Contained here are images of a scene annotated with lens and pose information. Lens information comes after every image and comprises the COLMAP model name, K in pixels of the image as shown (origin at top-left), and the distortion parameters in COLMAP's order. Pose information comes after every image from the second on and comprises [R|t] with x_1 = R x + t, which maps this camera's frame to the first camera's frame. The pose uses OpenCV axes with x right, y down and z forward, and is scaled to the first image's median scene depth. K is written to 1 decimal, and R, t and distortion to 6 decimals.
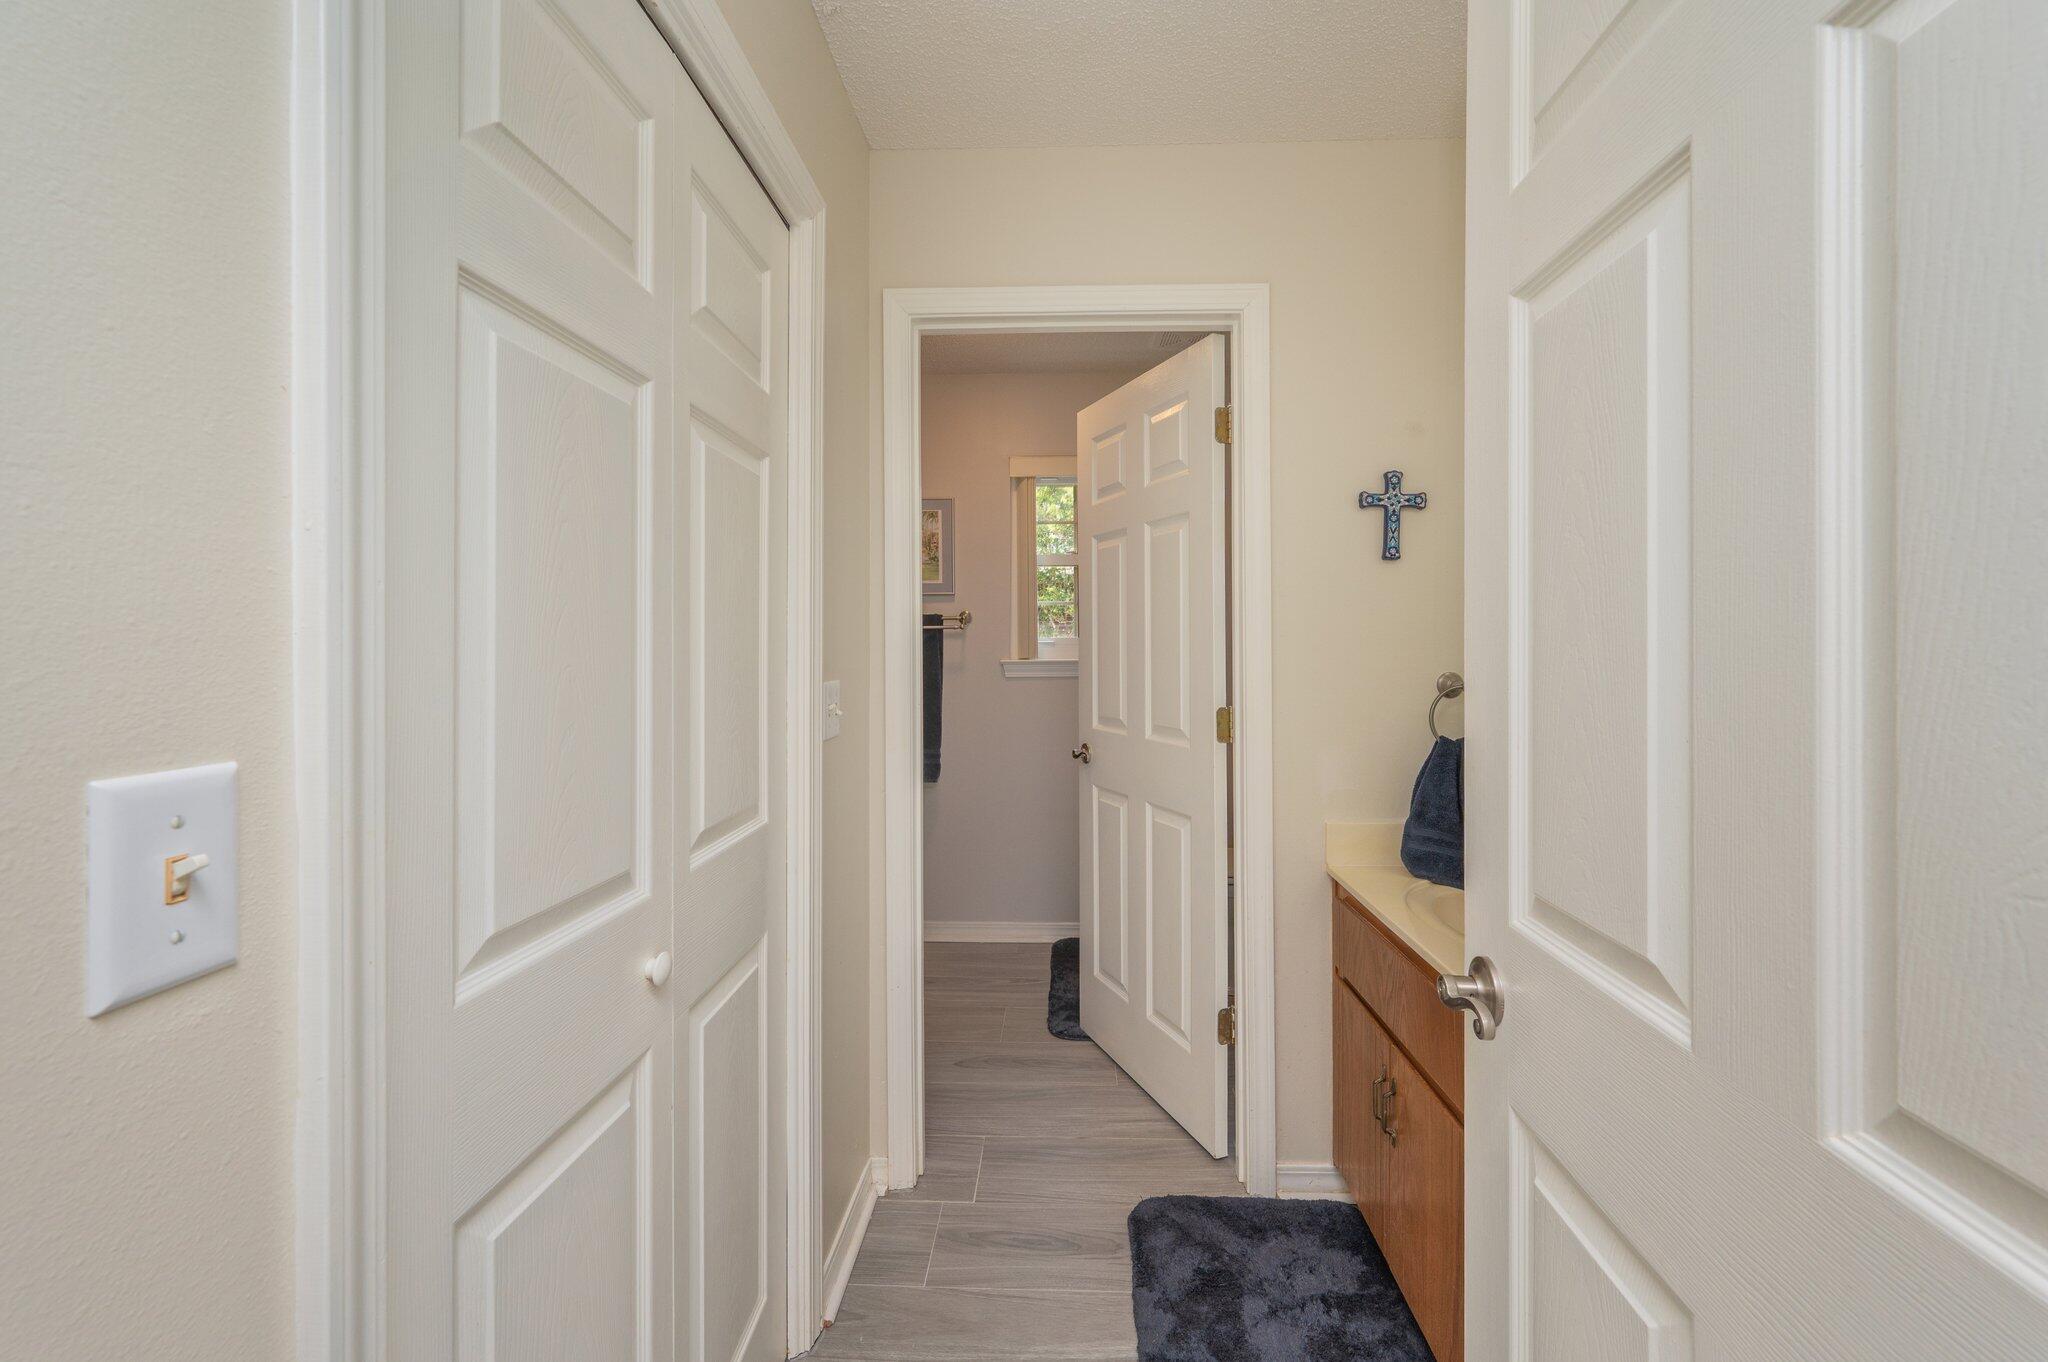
lens RADIAL K [[834.8, 0, 1028.1], [0, 834.8, 663.7], [0, 0, 1]] dist [0.000541, 0.000221]
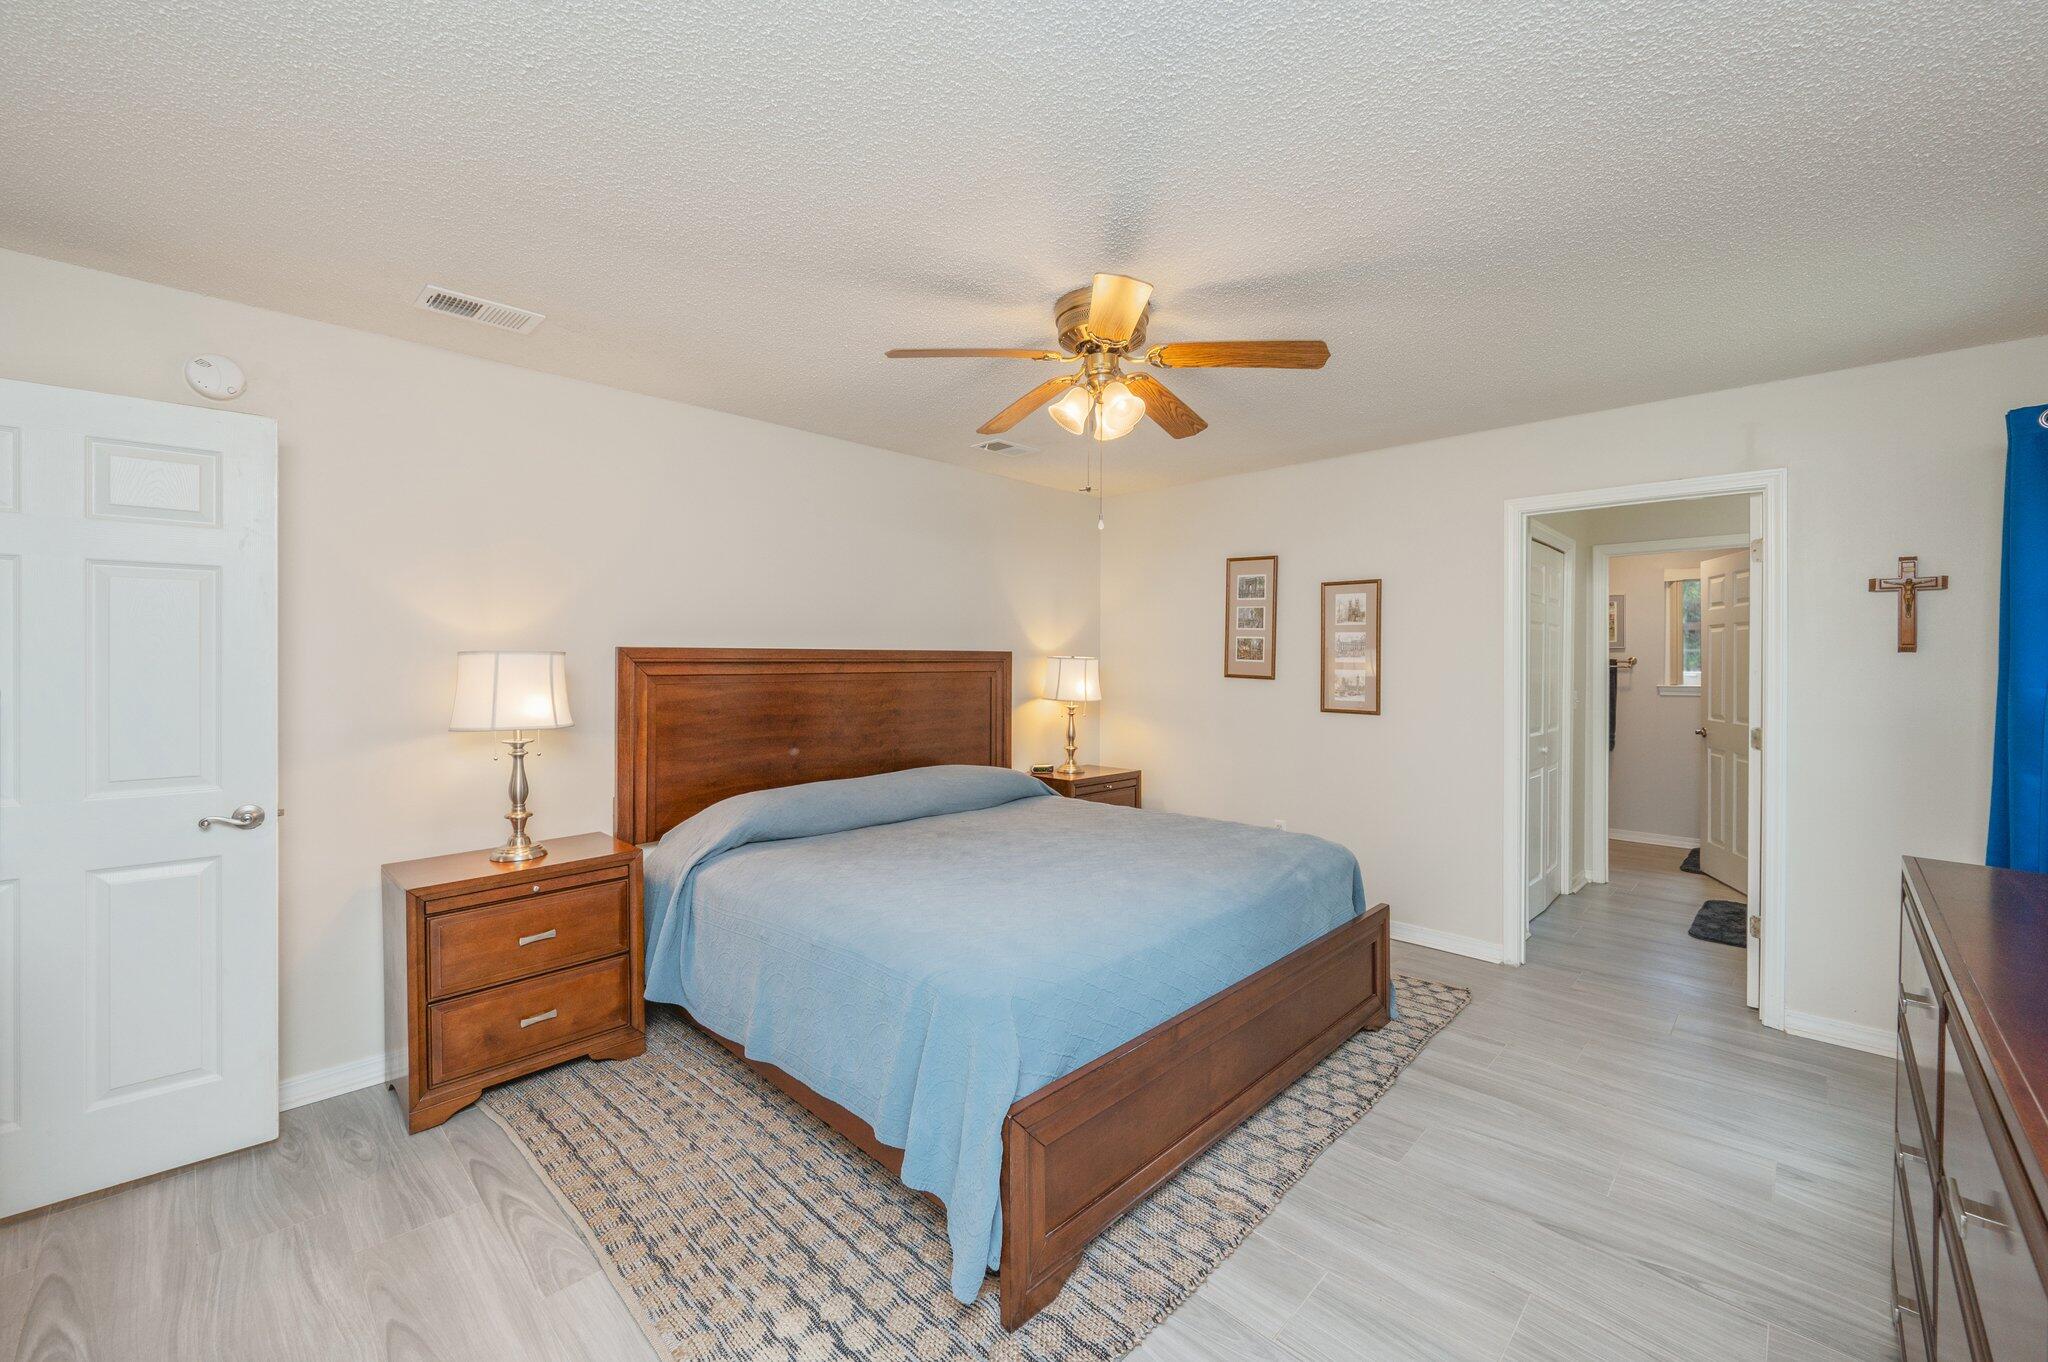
lens RADIAL K [[834.8, 0, 1028.1], [0, 834.8, 663.7], [0, 0, 1]] dist [0.000541, 0.000221]
pose [[0.759542, 0.007759, -0.650412, 0.109836], [-0.025814, 0.999501, -0.018221, 0.016848], [0.649946, 0.030630, 0.759363, -1.250005]]
